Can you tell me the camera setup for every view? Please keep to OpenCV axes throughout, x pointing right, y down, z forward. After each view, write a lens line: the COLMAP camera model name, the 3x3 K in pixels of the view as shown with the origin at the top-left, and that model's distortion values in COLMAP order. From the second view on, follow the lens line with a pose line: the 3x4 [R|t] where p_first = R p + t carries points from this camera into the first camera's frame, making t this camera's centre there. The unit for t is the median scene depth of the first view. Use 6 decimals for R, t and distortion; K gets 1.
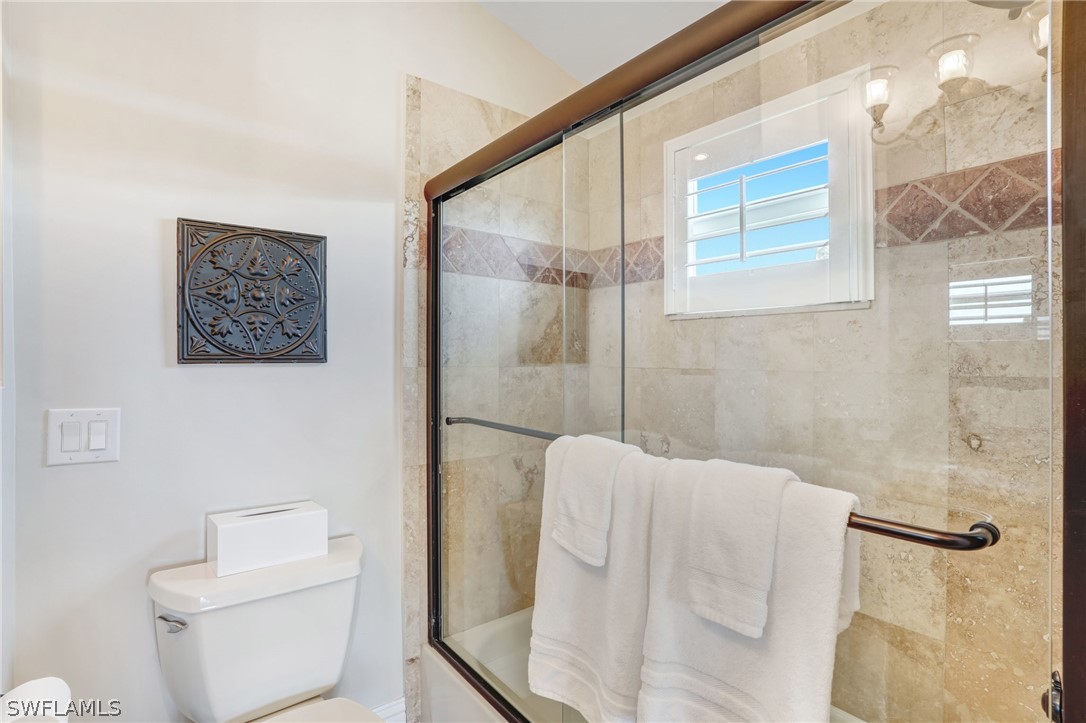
lens RADIAL K [[517.9, 0, 543.6], [0, 517.9, 357.4], [0, 0, 1]] dist [-0.060583, 0.022413]
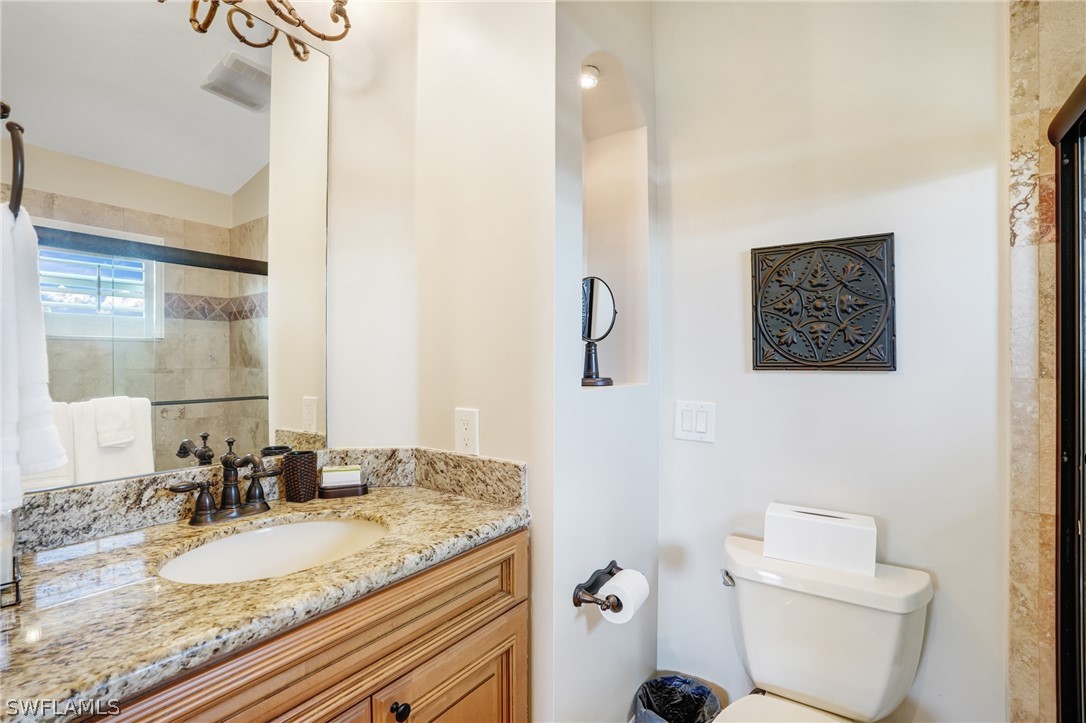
lens RADIAL K [[517.9, 0, 543.6], [0, 517.9, 357.4], [0, 0, 1]] dist [-0.060583, 0.022413]
pose [[0.290218, -0.006078, -0.956941, 0.274675], [0.003650, 0.999980, -0.005244, -0.012000], [0.956954, -0.001971, 0.290234, 0.152290]]
